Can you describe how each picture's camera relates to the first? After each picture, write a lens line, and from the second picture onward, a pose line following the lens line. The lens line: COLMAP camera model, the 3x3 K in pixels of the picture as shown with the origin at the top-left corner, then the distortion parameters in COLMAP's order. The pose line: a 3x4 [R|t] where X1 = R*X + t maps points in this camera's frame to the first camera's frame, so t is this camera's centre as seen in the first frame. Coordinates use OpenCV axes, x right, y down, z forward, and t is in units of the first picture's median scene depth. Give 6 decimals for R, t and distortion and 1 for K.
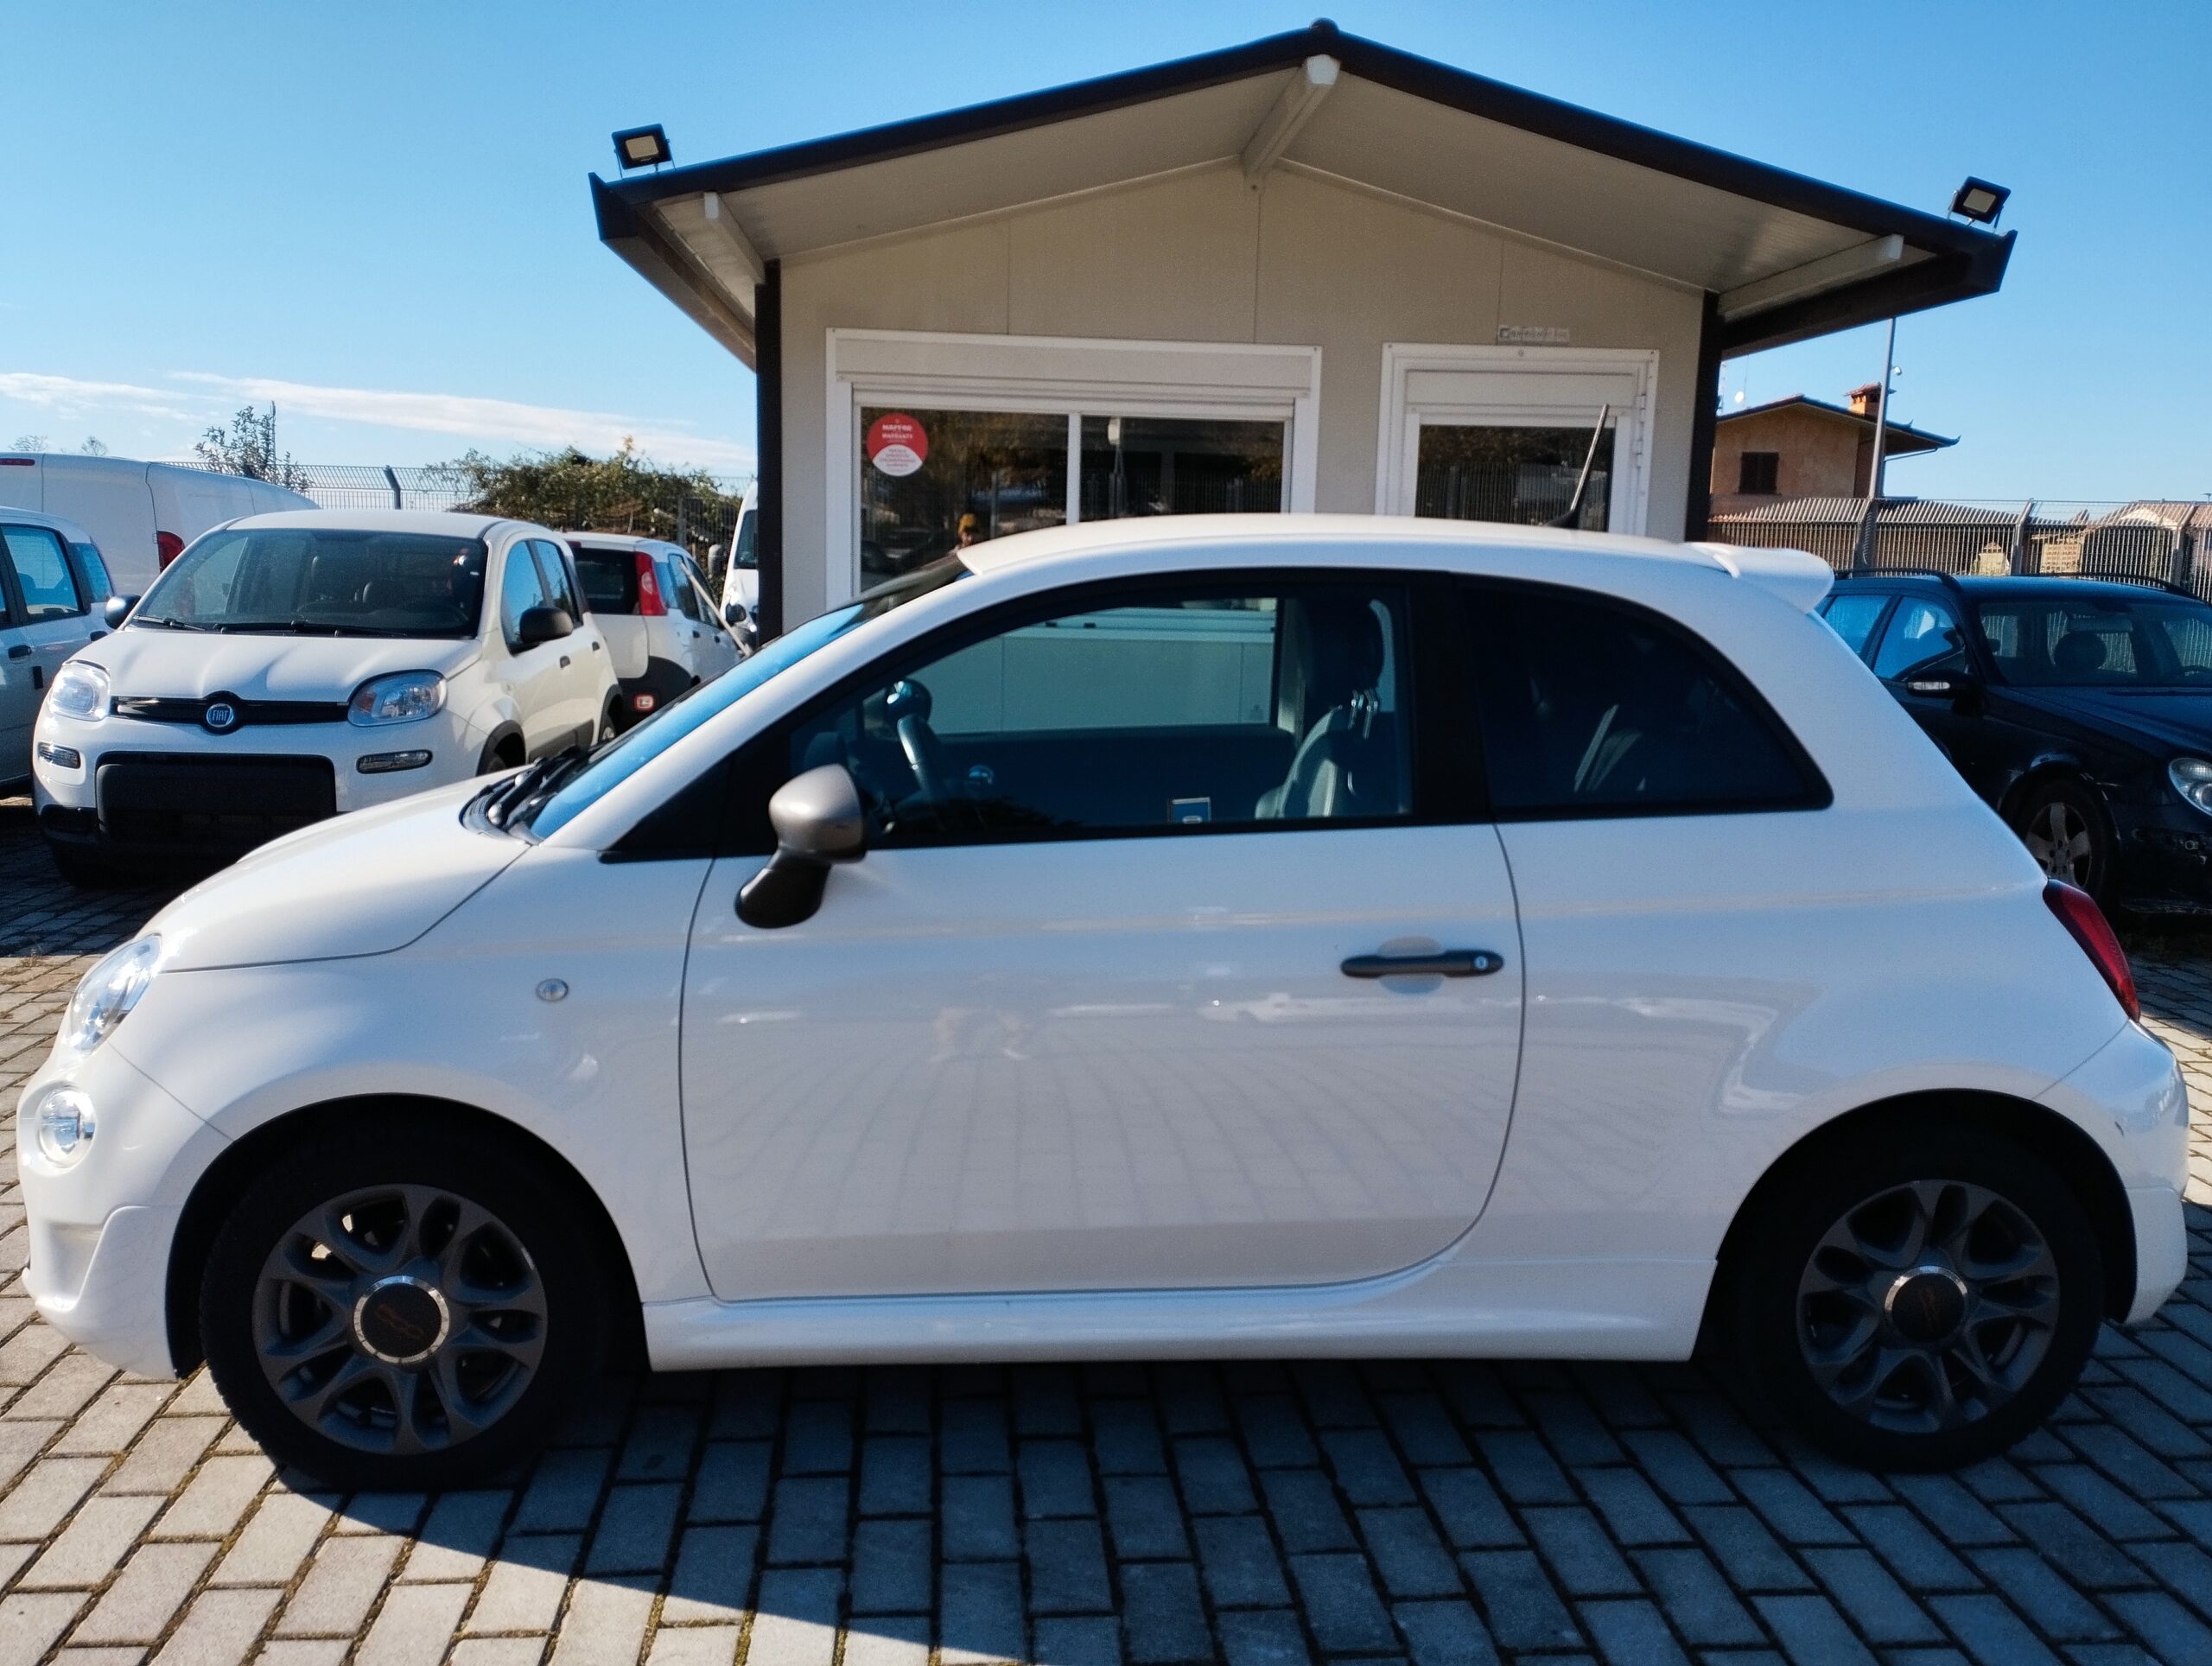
lens RADIAL K [[1853.5, 0, 1105.7], [0, 1853.5, 827.0], [0, 0, 1]] dist [0.114897, -0.134034]
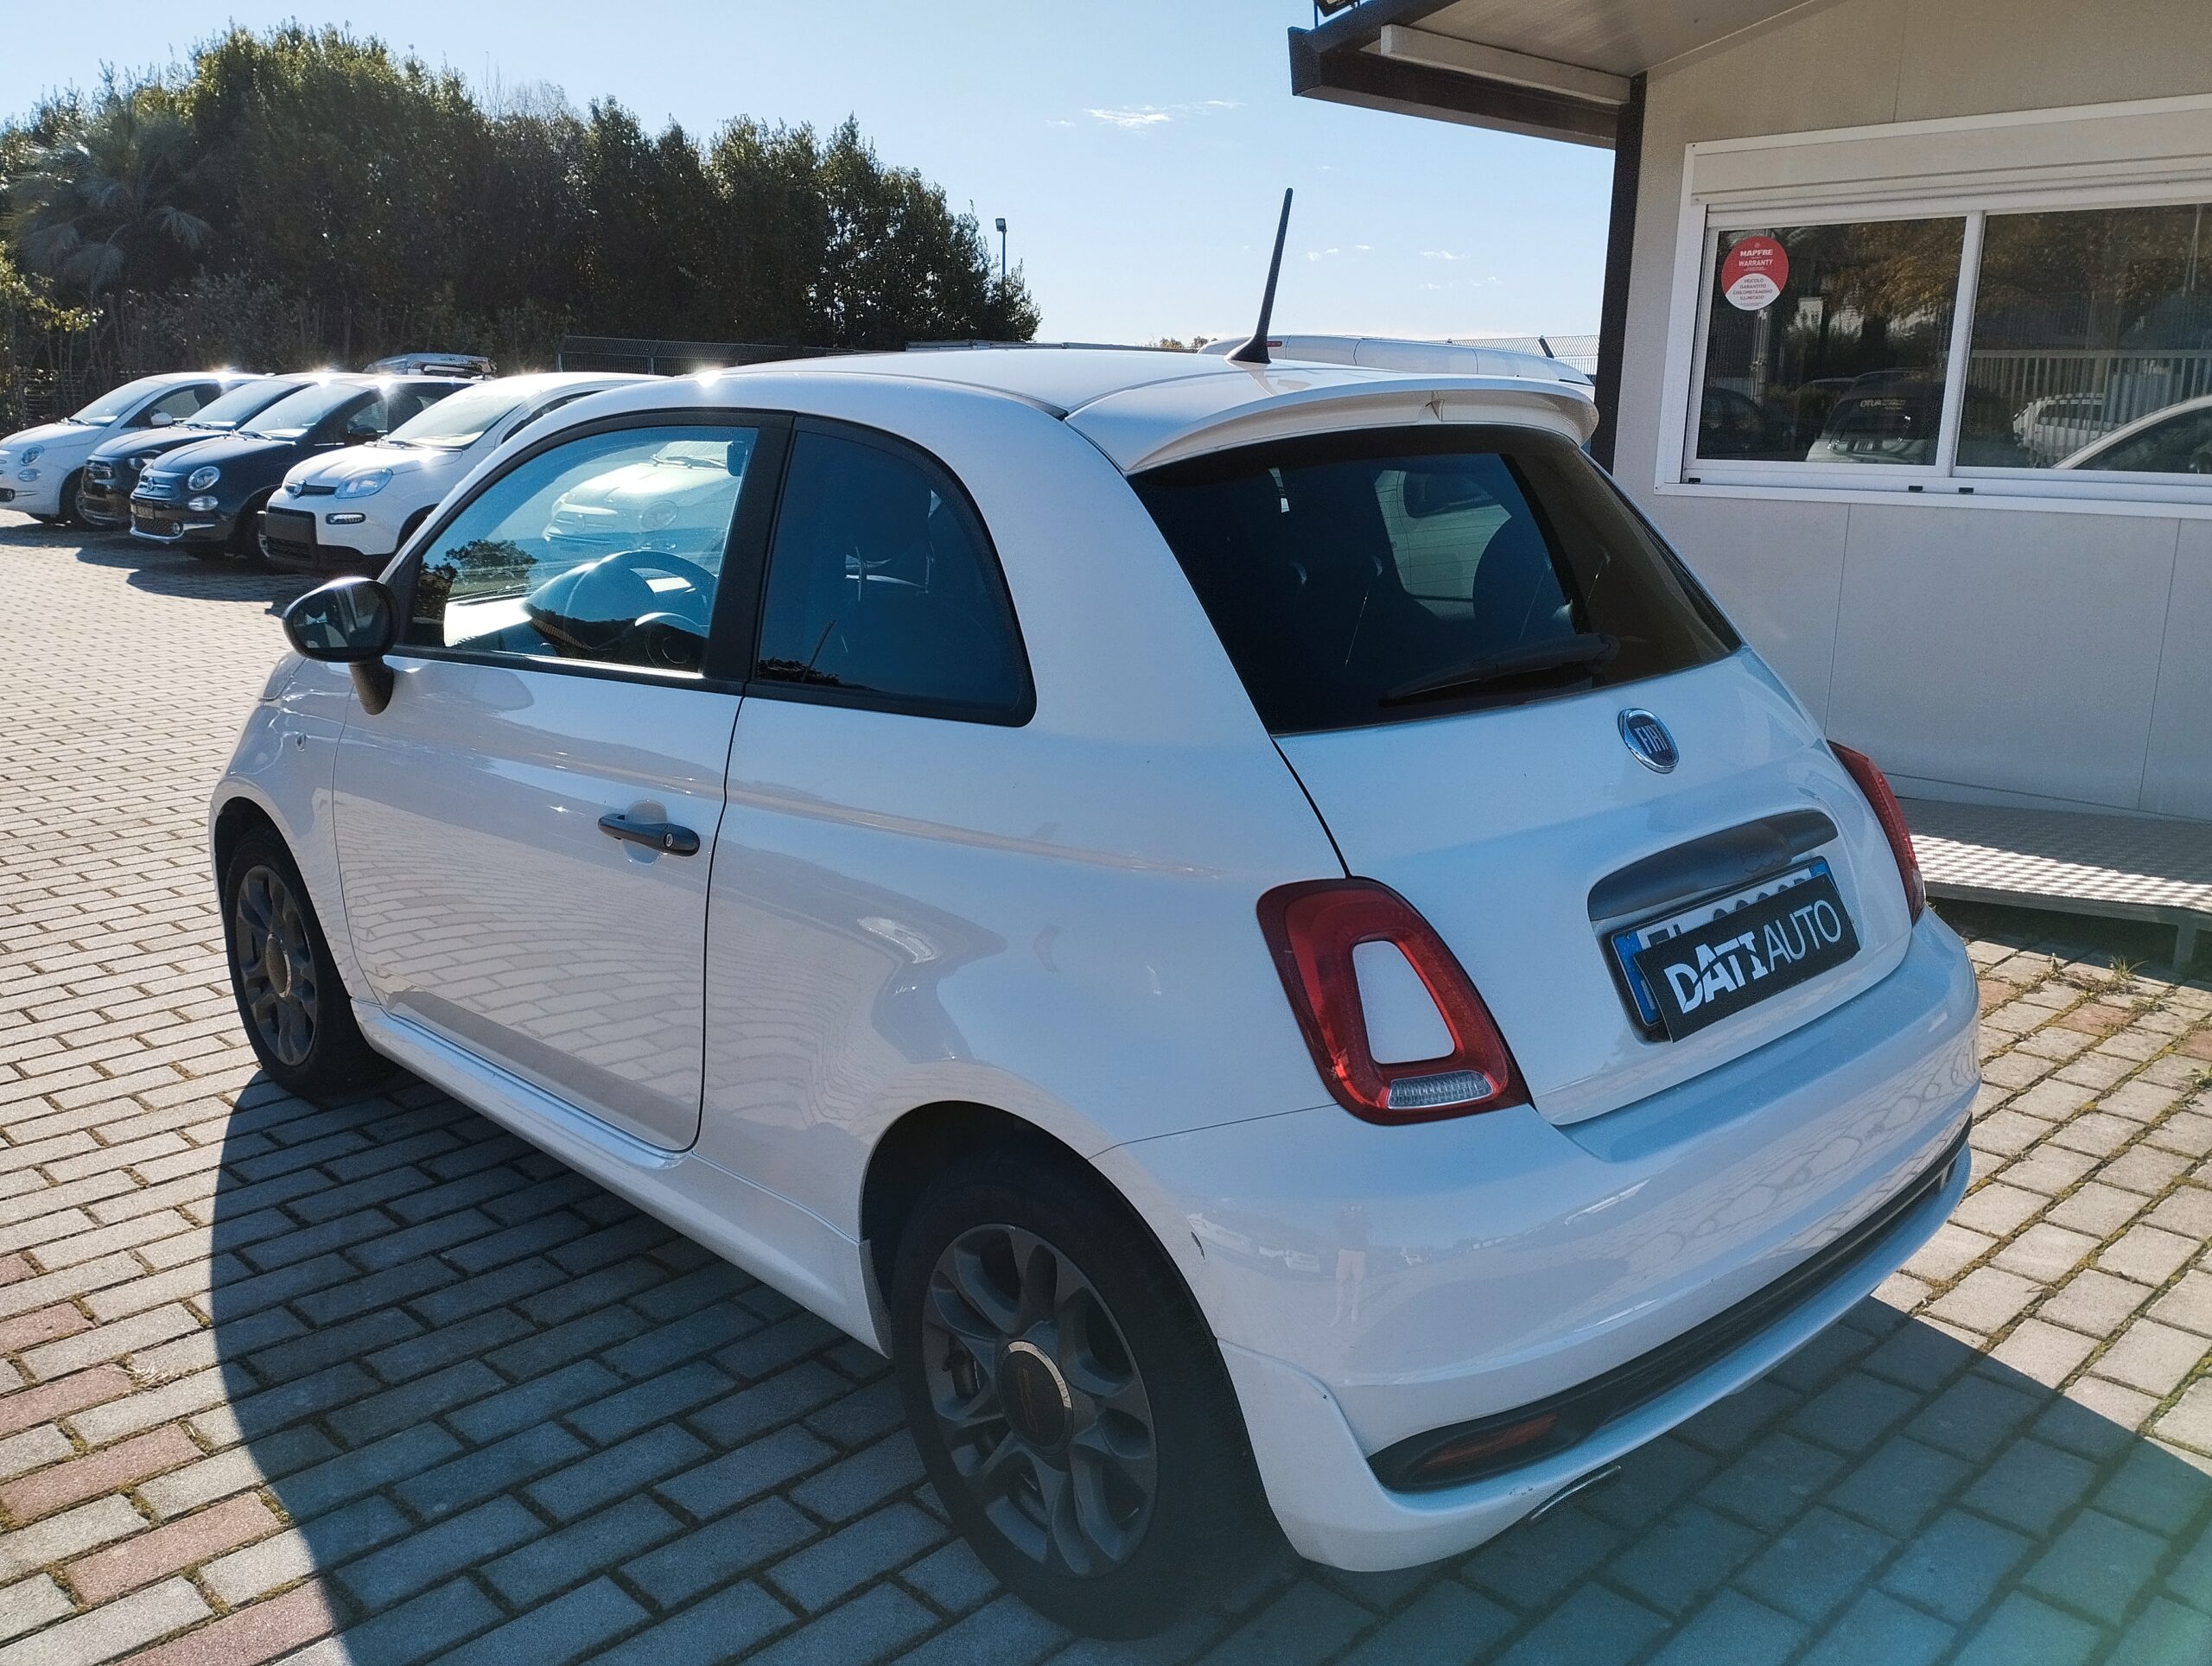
lens RADIAL K [[1853.5, 0, 1105.7], [0, 1853.5, 827.0], [0, 0, 1]] dist [0.114897, -0.134034]
pose [[0.636861, 0.157912, -0.754634, 1.003160], [-0.105961, 0.987439, 0.117204, -0.061854], [0.763663, 0.005319, 0.645594, 0.553507]]
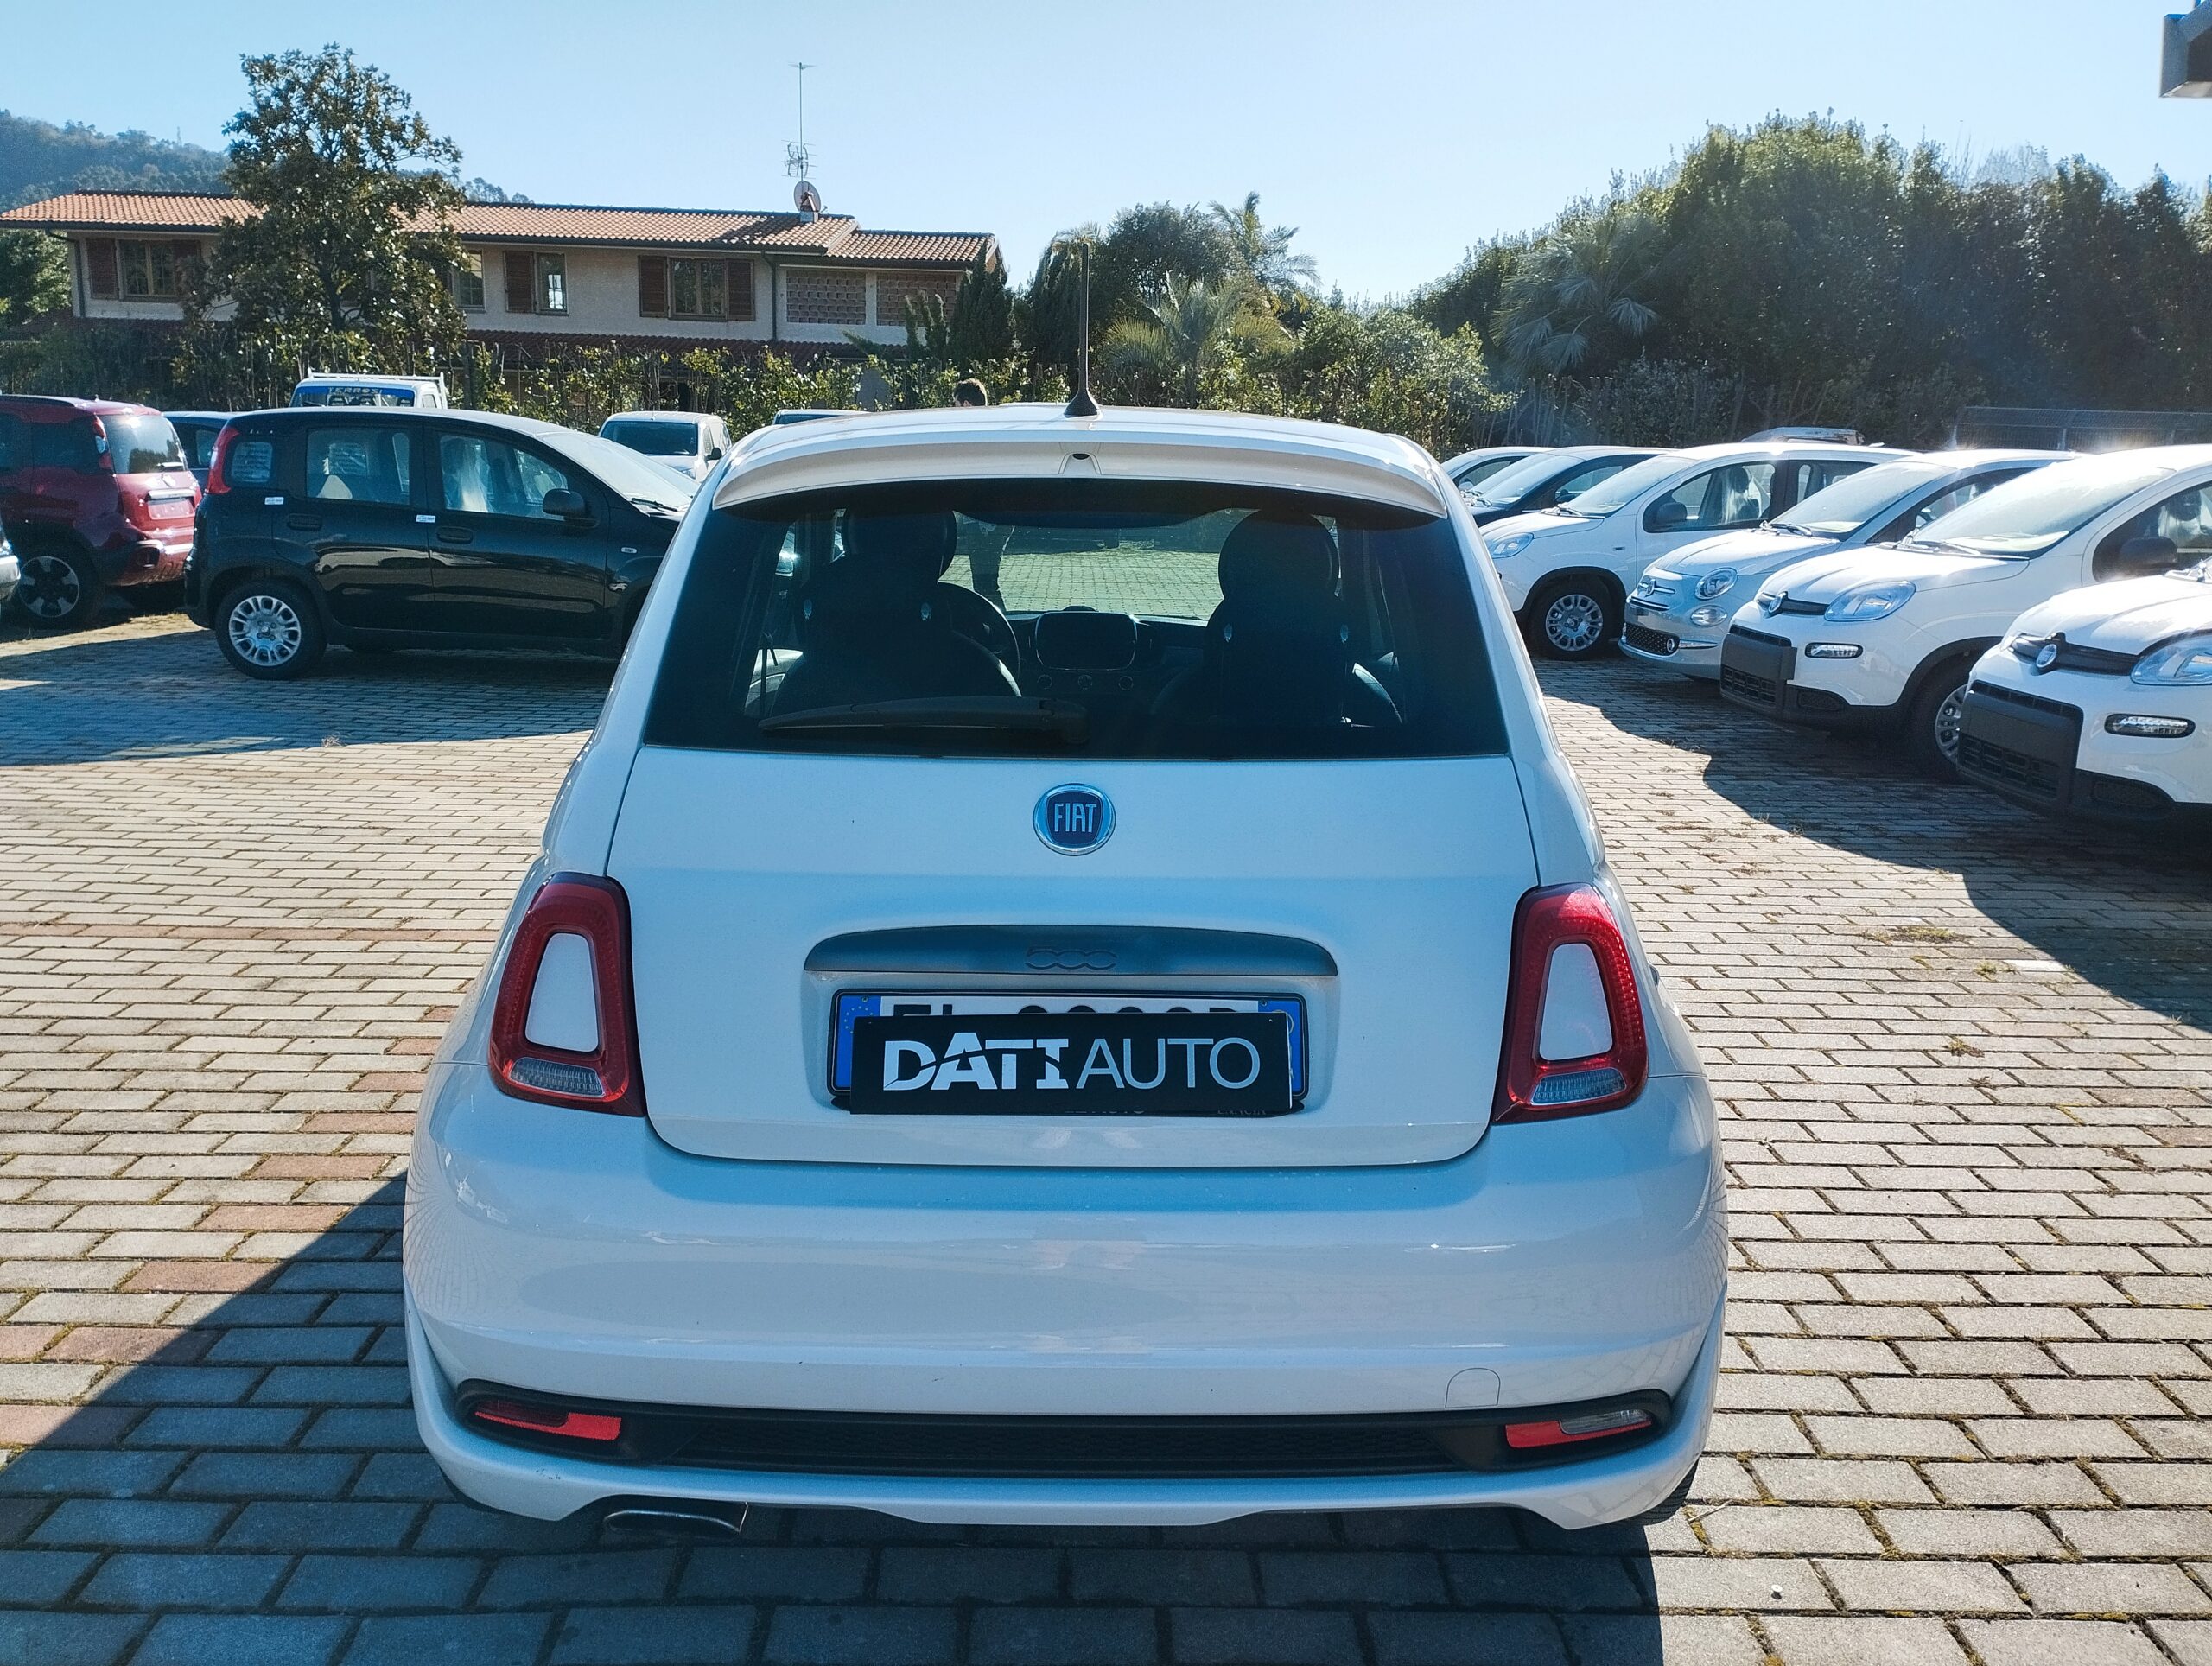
lens RADIAL K [[1853.5, 0, 1105.7], [0, 1853.5, 827.0], [0, 0, 1]] dist [0.114897, -0.134034]
pose [[-0.071196, 0.177748, -0.981497, 1.265101], [-0.170906, 0.967269, 0.187569, -0.167940], [0.982712, 0.181098, -0.038487, 1.307270]]
